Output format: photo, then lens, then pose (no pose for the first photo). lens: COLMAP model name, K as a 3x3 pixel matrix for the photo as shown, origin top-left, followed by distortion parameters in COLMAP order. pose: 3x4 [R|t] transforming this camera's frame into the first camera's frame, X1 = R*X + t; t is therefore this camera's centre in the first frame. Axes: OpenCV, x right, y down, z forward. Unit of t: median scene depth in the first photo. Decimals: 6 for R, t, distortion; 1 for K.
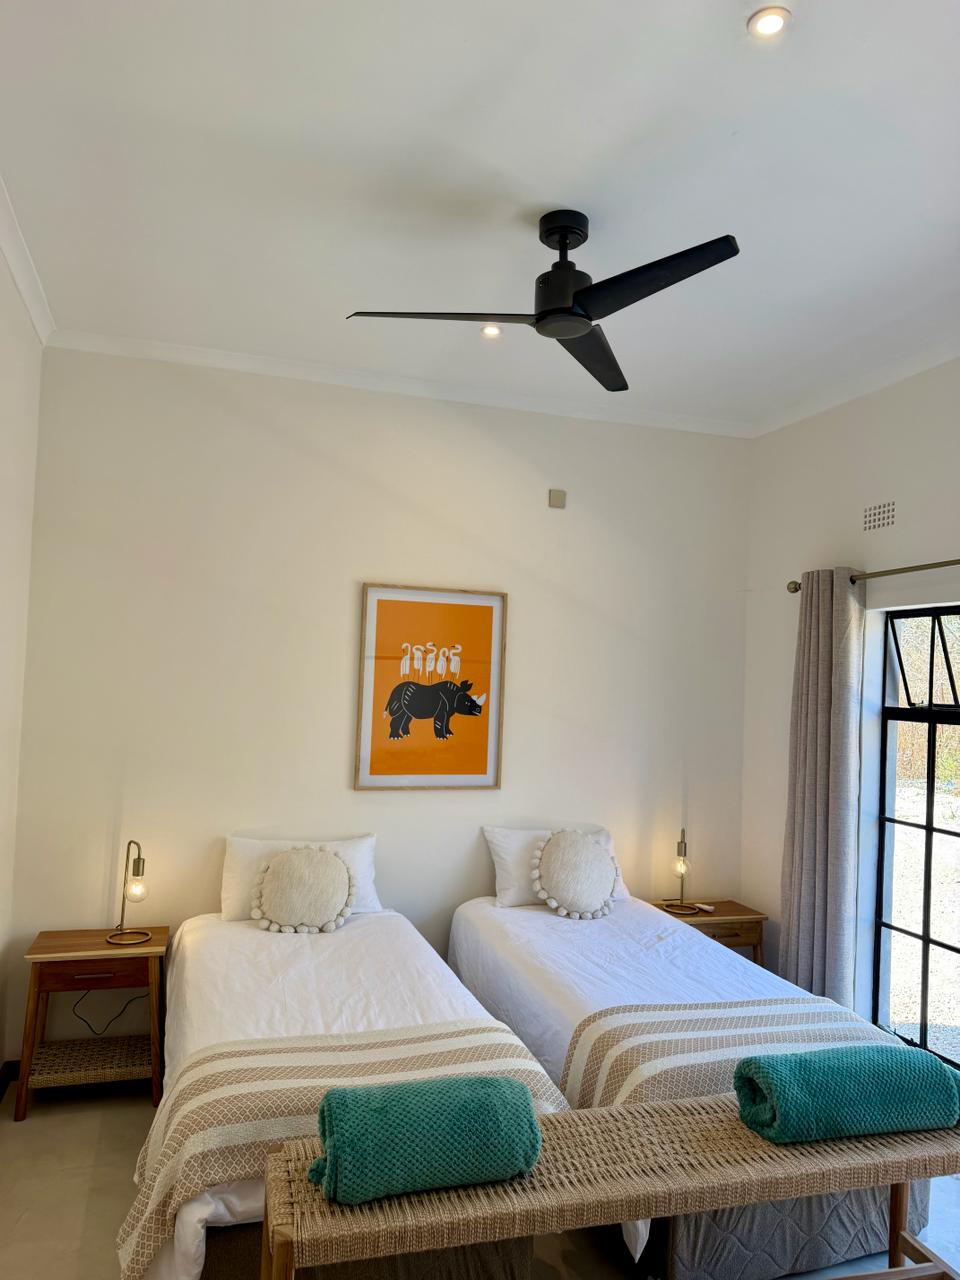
lens RADIAL K [[979.6, 0, 479.2], [0, 979.6, 660.6], [0, 0, 1]] dist [0.044147, -0.088981]
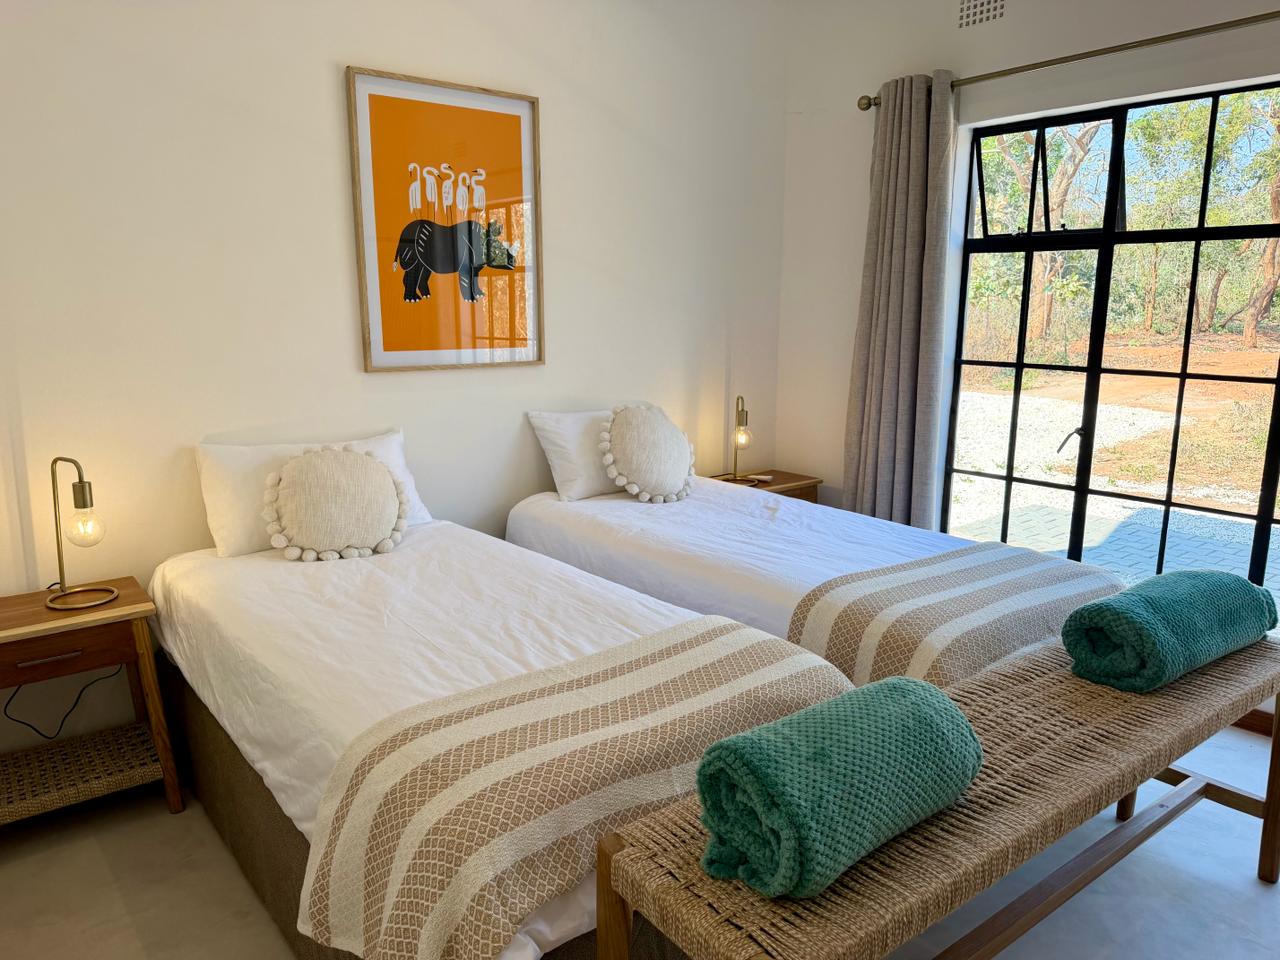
lens RADIAL K [[910.3, 0, 643.1], [0, 910.3, 527.6], [0, 0, 1]] dist [0.103322, -0.163665]
pose [[0.921336, -0.122217, 0.369058, -0.225864], [0.026347, 0.966747, 0.254375, 0.081523], [-0.387874, -0.224641, 0.893918, 0.289332]]
